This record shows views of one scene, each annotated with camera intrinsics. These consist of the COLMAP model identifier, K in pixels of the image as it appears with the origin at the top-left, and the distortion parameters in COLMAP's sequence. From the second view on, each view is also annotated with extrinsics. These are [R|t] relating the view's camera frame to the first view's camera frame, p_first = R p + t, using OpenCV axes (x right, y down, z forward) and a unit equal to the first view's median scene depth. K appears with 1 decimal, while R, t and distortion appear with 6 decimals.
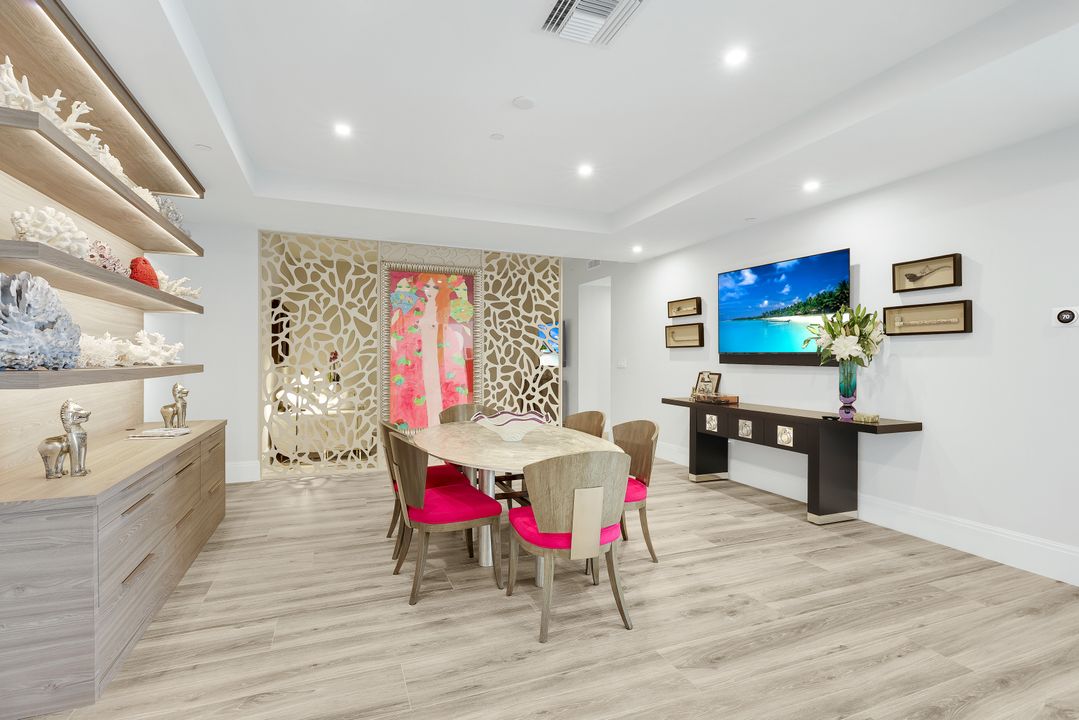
lens RADIAL K [[528.3, 0, 542.2], [0, 528.3, 368.2], [0, 0, 1]] dist [-0.000815, -0.000693]
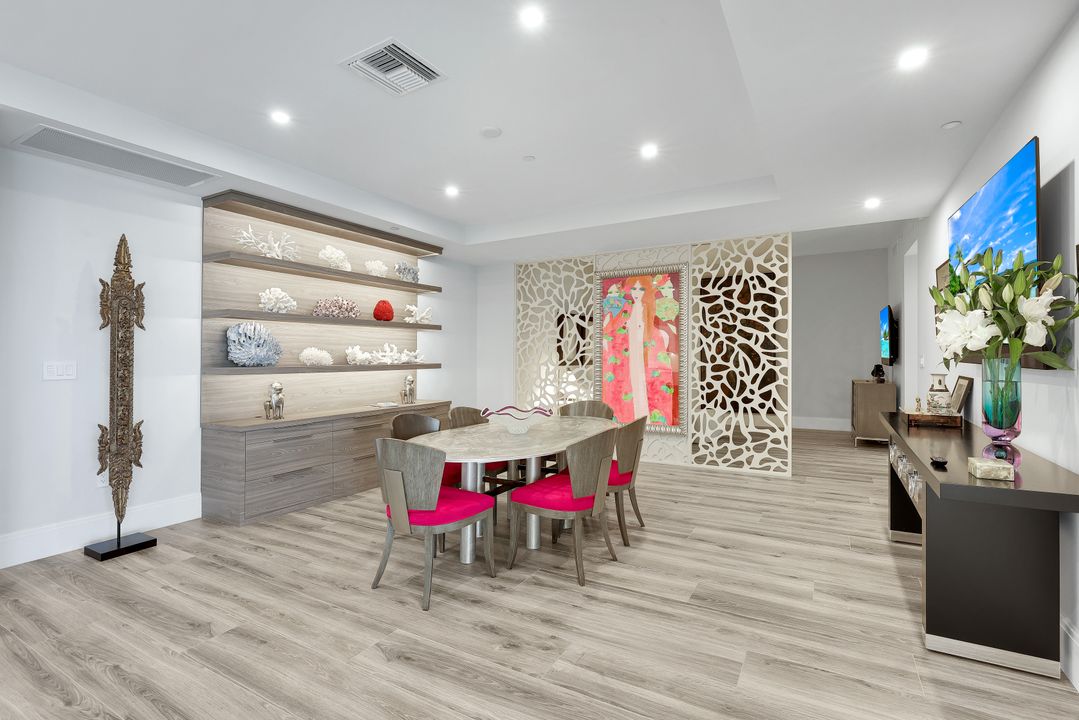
lens RADIAL K [[513.2, 0, 537.7], [0, 513.2, 352.7], [0, 0, 1]] dist [-0.001780, -0.000768]
pose [[0.606793, -0.016053, -0.794698, 0.509871], [-0.004502, 0.999711, -0.023631, -0.002583], [0.794847, 0.017917, 0.606545, 0.241098]]
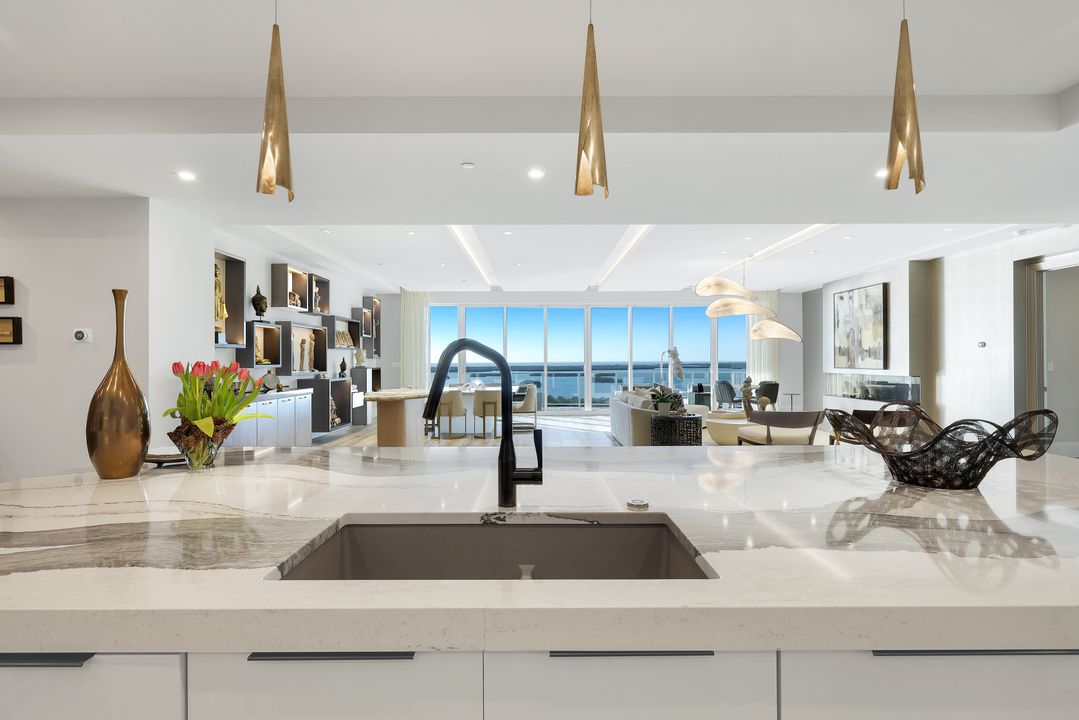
lens RADIAL K [[528.3, 0, 539.2], [0, 528.3, 357.4], [0, 0, 1]] dist [-0.000815, -0.000693]
pose [[0.367210, 0.001185, 0.930137, 0.077800], [0.020202, 0.999753, -0.009249, -0.002127], [-0.929919, 0.022187, 0.367095, -0.311548]]
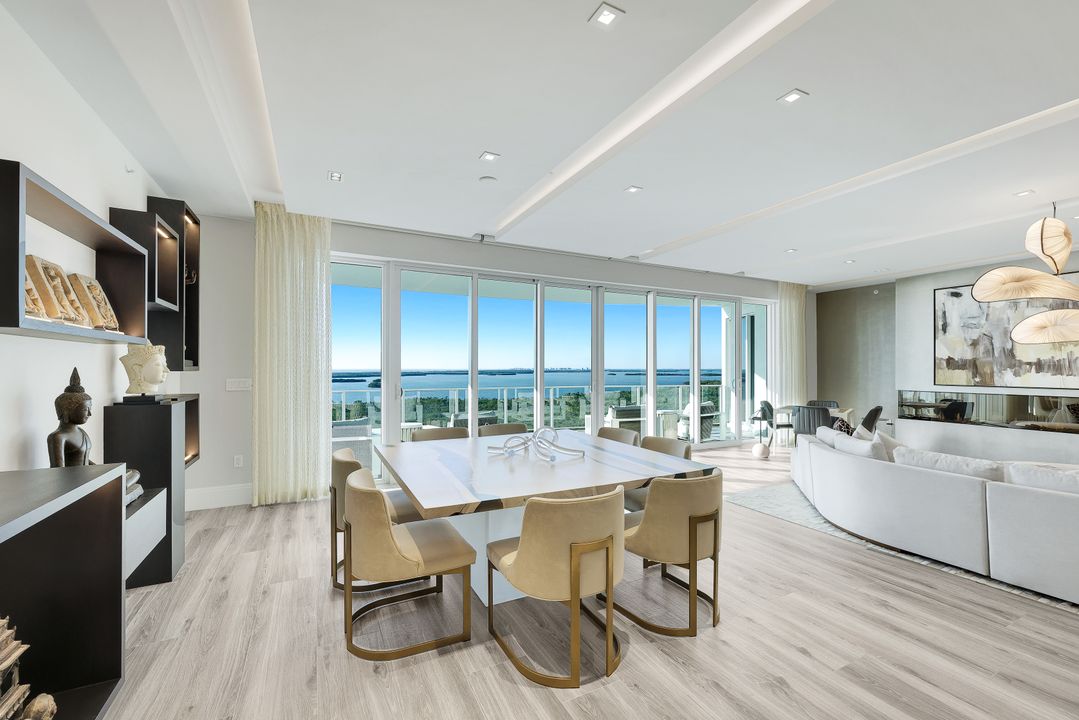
lens RADIAL K [[441.3, 0, 537.5], [0, 441.3, 367.6], [0, 0, 1]] dist [-0.001850, 0.000109]
pose [[-0.093471, -0.003023, 0.995617, 1.042725], [0.014911, 0.999879, 0.004436, -0.028727], [-0.995510, 0.015261, -0.093415, 0.562063]]
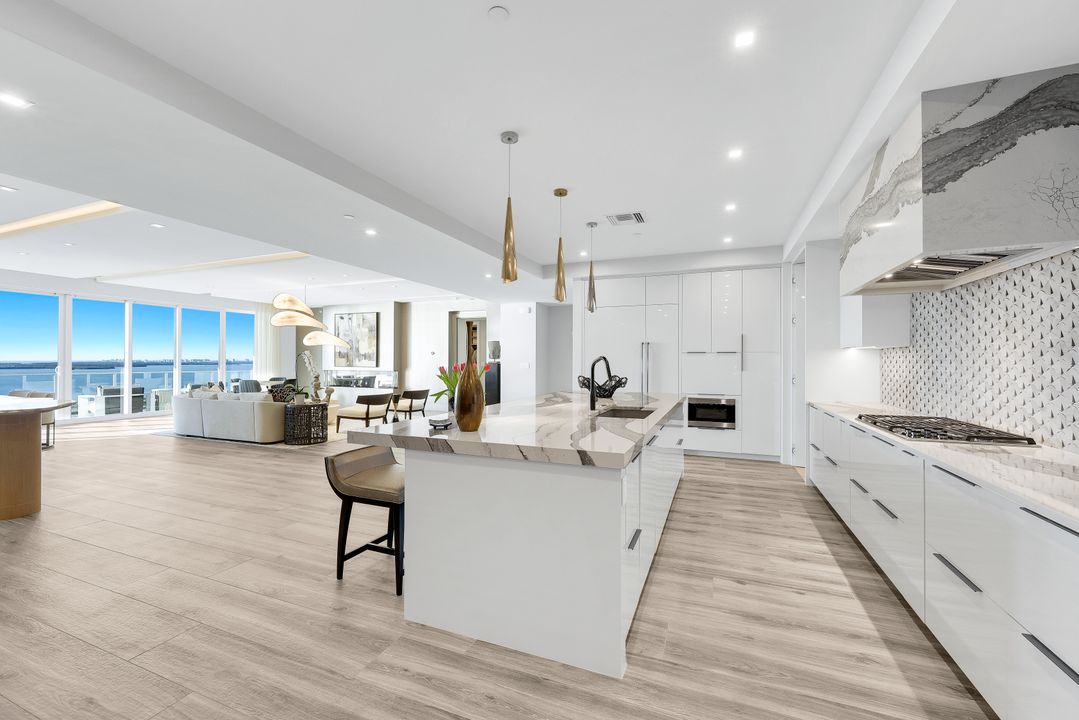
lens RADIAL K [[441.3, 0, 542.2], [0, 441.3, 358.2], [0, 0, 1]] dist [-0.001850, 0.000109]
pose [[-0.725837, -0.001710, 0.687865, -0.071932], [0.005022, 0.999957, 0.007784, -0.013890], [-0.687848, 0.009104, -0.725797, 0.264176]]
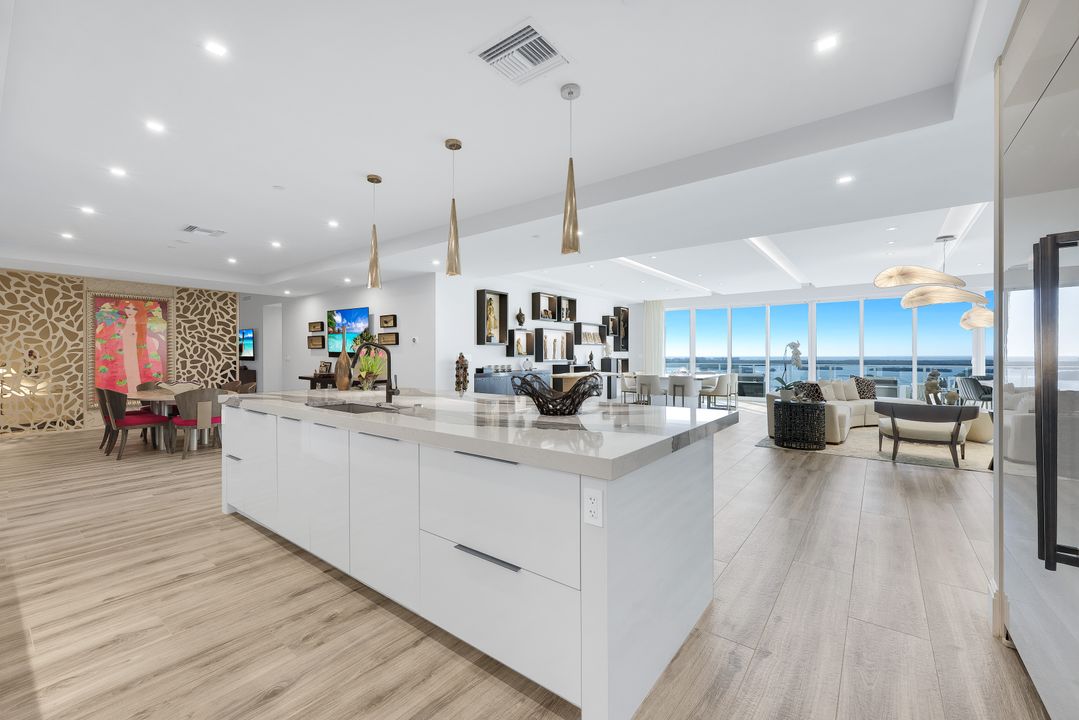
lens RADIAL K [[441.3, 0, 538.9], [0, 441.3, 357.8], [0, 0, 1]] dist [-0.001850, 0.000109]
pose [[0.862181, -0.007421, 0.506546, 0.173799], [0.012308, 0.999904, -0.006301, 0.012434], [-0.506450, 0.011668, 0.862190, -0.754169]]
